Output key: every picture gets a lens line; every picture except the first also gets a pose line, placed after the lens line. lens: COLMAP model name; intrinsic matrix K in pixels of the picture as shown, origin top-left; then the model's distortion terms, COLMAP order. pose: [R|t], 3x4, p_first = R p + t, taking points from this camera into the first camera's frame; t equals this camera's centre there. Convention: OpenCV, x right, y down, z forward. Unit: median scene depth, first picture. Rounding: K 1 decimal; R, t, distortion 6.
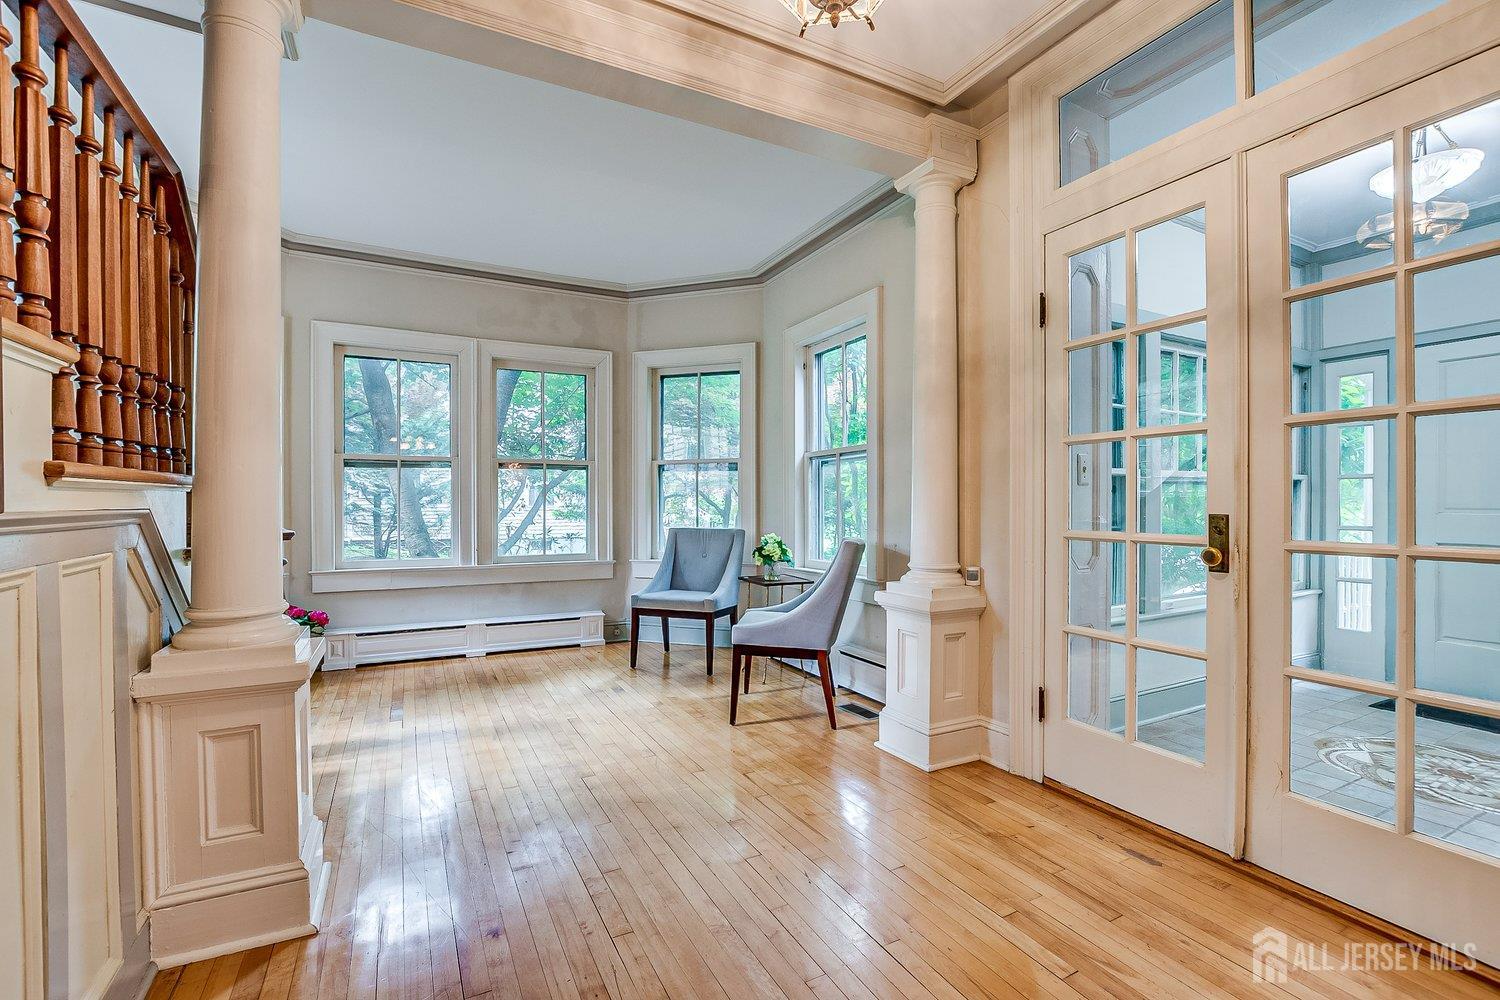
lens RADIAL K [[654.2, 0, 743.5], [0, 654.2, 504.6], [0, 0, 1]] dist [-0.023770, 0.004382]
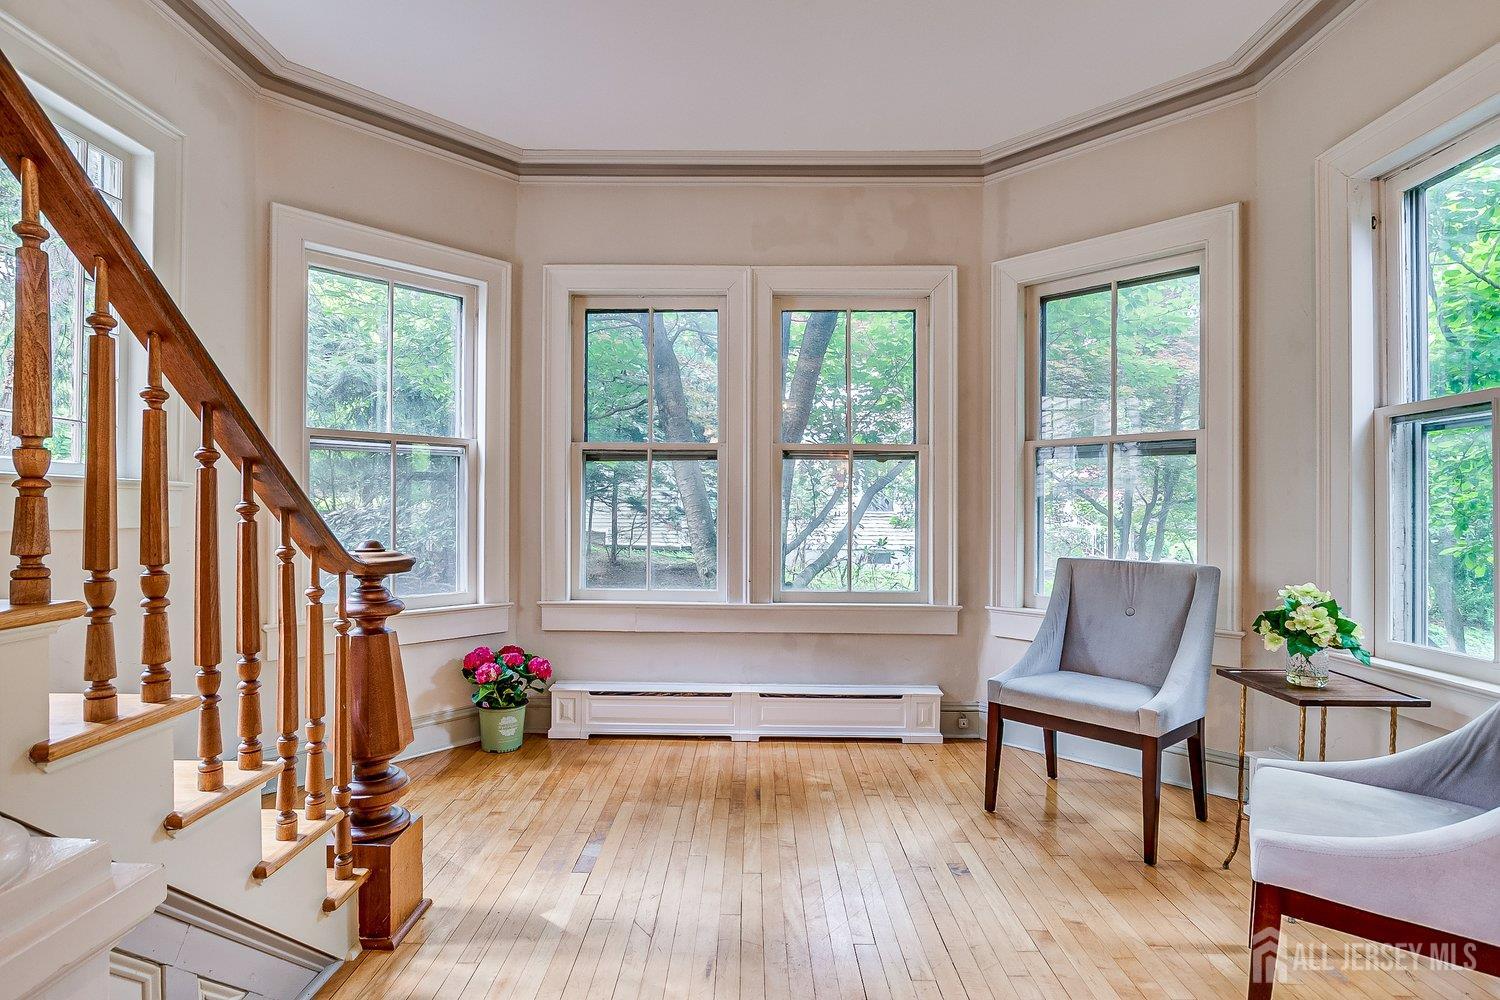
lens RADIAL K [[752.2, 0, 736.9], [0, 752.2, 502.1], [0, 0, 1]] dist [-0.017062, 0.002915]
pose [[0.879891, 0.002417, -0.475170, -0.053850], [-0.006747, 0.999950, -0.007407, -0.005598], [0.475129, 0.009723, 0.879863, 0.320533]]
